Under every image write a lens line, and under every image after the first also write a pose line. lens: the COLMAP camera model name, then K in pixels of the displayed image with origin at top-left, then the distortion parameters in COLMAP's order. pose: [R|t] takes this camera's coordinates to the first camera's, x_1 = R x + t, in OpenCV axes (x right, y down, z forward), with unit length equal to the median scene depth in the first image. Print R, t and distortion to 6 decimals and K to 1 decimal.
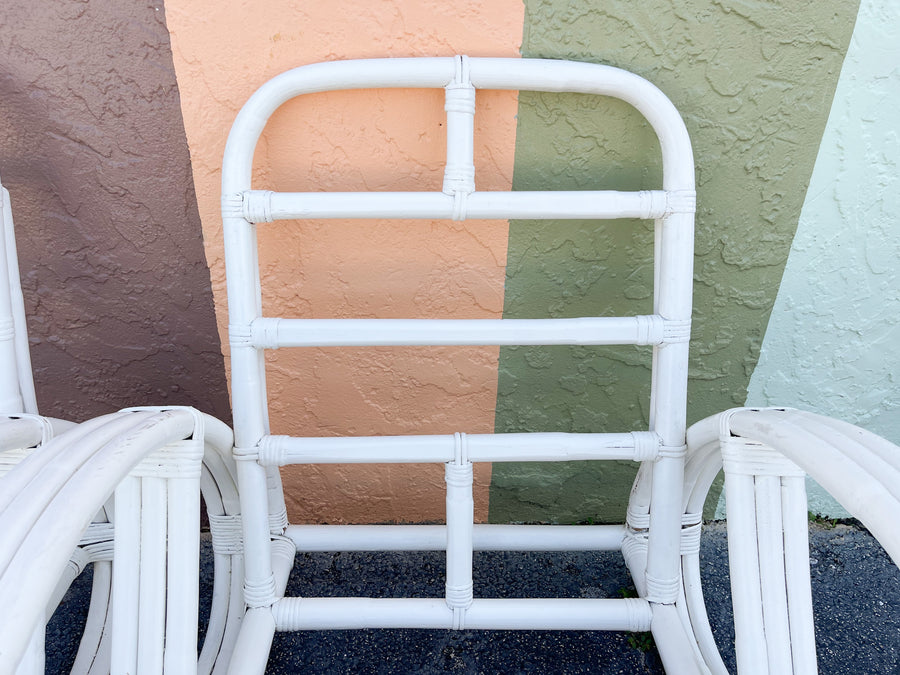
lens RADIAL K [[705.9, 0, 449.9], [0, 705.9, 333.1], [0, 0, 1]] dist [0.071672, -0.104372]
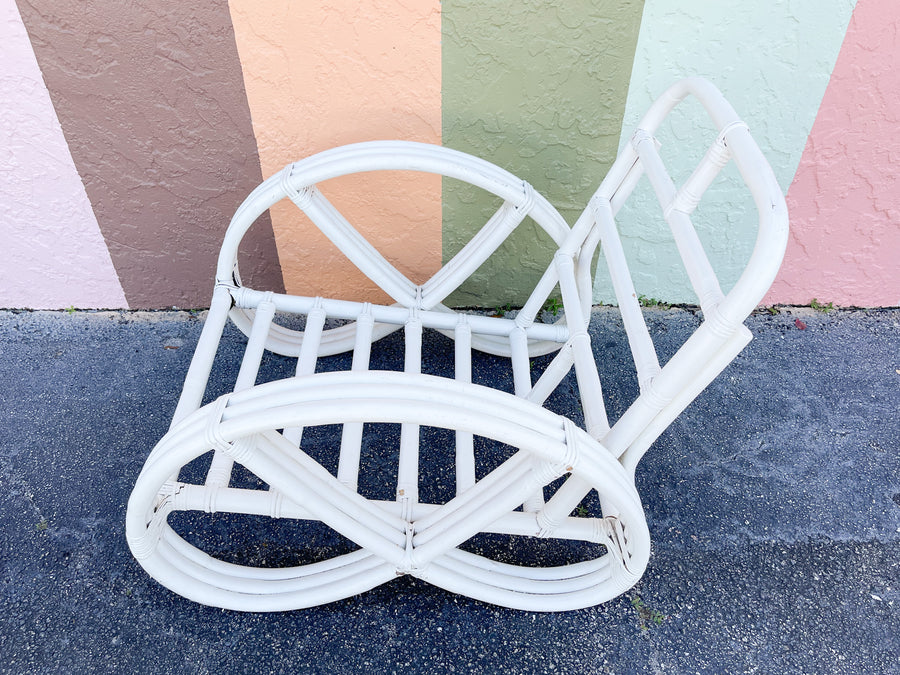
lens RADIAL K [[714.0, 0, 453.0], [0, 714.0, 331.8], [0, 0, 1]] dist [0.075360, -0.107256]
pose [[0.999576, 0.003391, -0.028907, 0.154556], [0.002726, 0.977921, 0.208956, -0.003228], [0.028977, -0.208946, 0.977498, -0.667948]]
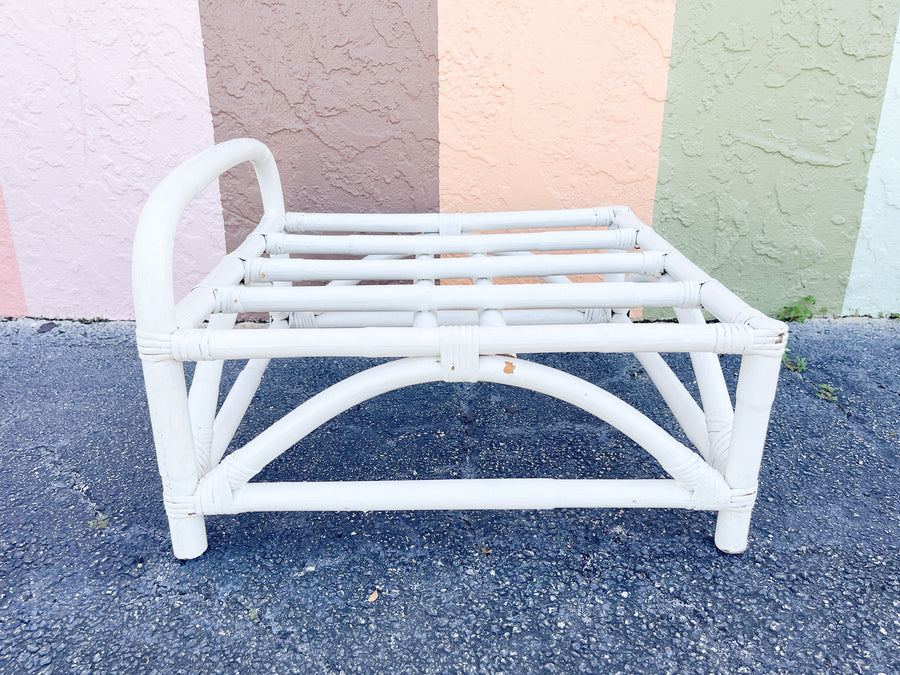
lens RADIAL K [[705.9, 0, 454.3], [0, 705.9, 328.4], [0, 0, 1]] dist [0.071672, -0.104372]
pose [[0.999149, -0.010523, -0.039875, -0.262179], [0.003939, 0.986830, -0.161714, 0.594415], [0.041051, 0.161419, 0.986032, -0.195248]]
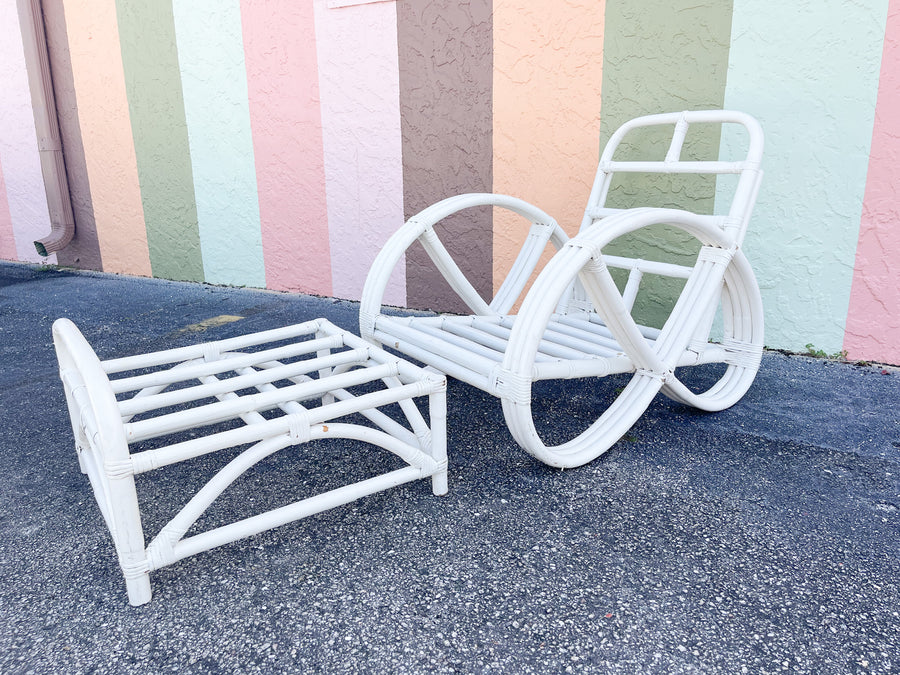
lens RADIAL K [[693.7, 0, 456.6], [0, 693.7, 326.2], [0, 0, 1]] dist [0.072753, -0.097500]
pose [[0.854832, 0.099257, -0.509323, 0.983152], [-0.227245, 0.954016, -0.195483, 0.967274], [0.466499, 0.282846, 0.838079, -1.218474]]
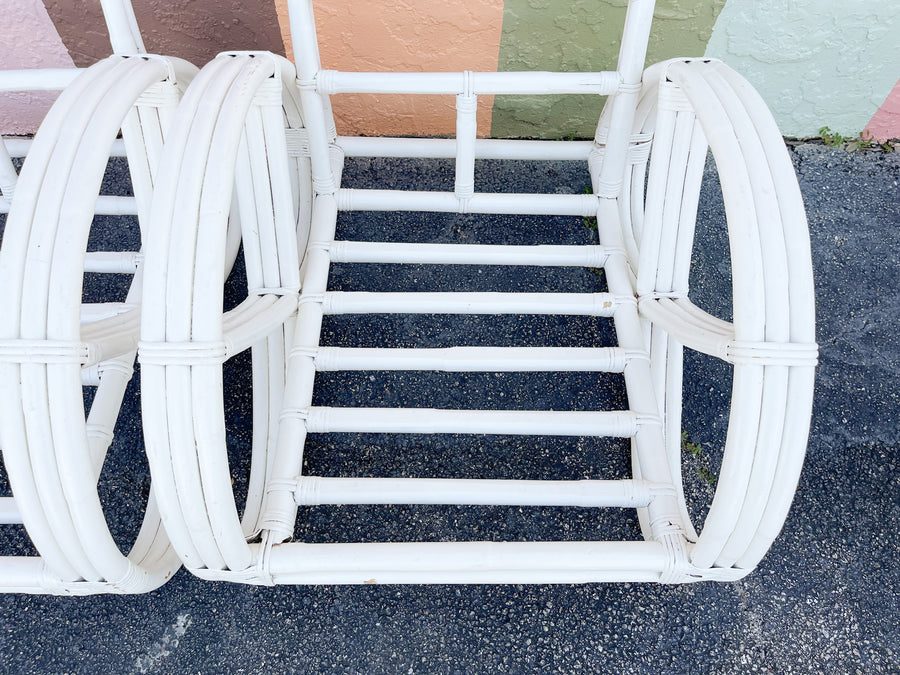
lens RADIAL K [[705.9, 0, 445.8], [0, 705.9, 326.9], [0, 0, 1]] dist [0.071672, -0.104372]
pose [[0.999524, 0.025347, -0.017571, 0.007283], [-0.012609, 0.855773, 0.517198, -0.121422], [0.028147, -0.516730, 0.855686, -0.331626]]
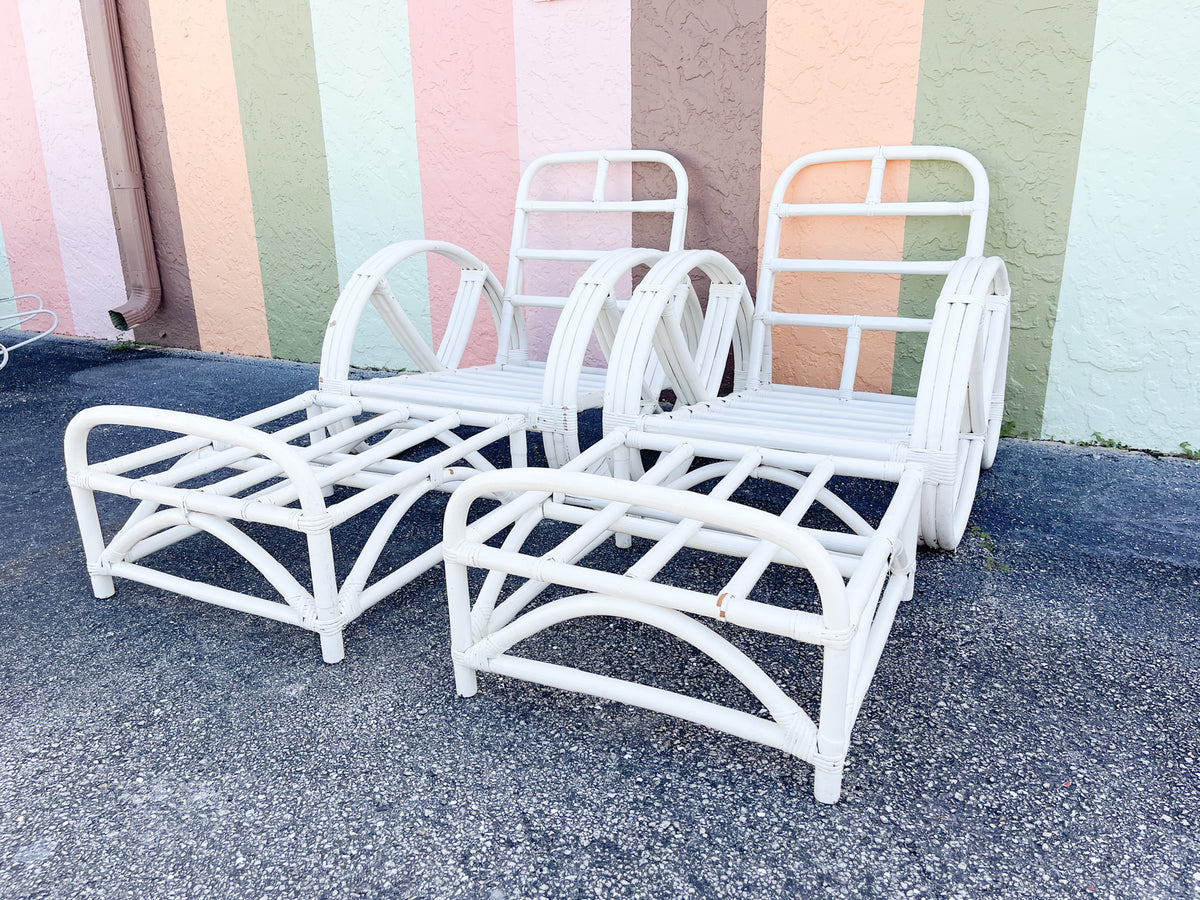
lens RADIAL K [[925.0, 0, 593.6], [0, 925.0, 451.4], [0, 0, 1]] dist [0.072753, -0.097500]
pose [[0.866229, 0.113137, -0.486669, 0.665866], [-0.215972, 0.963115, -0.160514, 1.048577], [0.450558, 0.244149, 0.858713, -1.486523]]
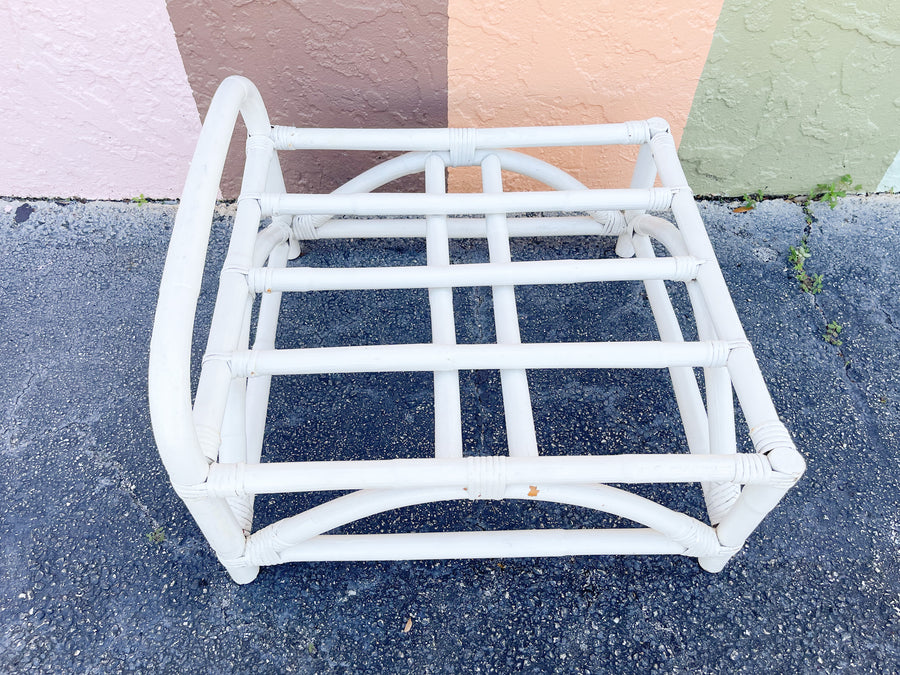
lens RADIAL K [[714.0, 0, 458.8], [0, 714.0, 332.6], [0, 0, 1]] dist [0.075360, -0.107256]
pose [[0.999821, 0.006296, -0.017859, -0.301460], [0.000483, 0.934325, 0.356421, 0.091020], [0.018930, -0.356366, 0.934155, -0.134715]]
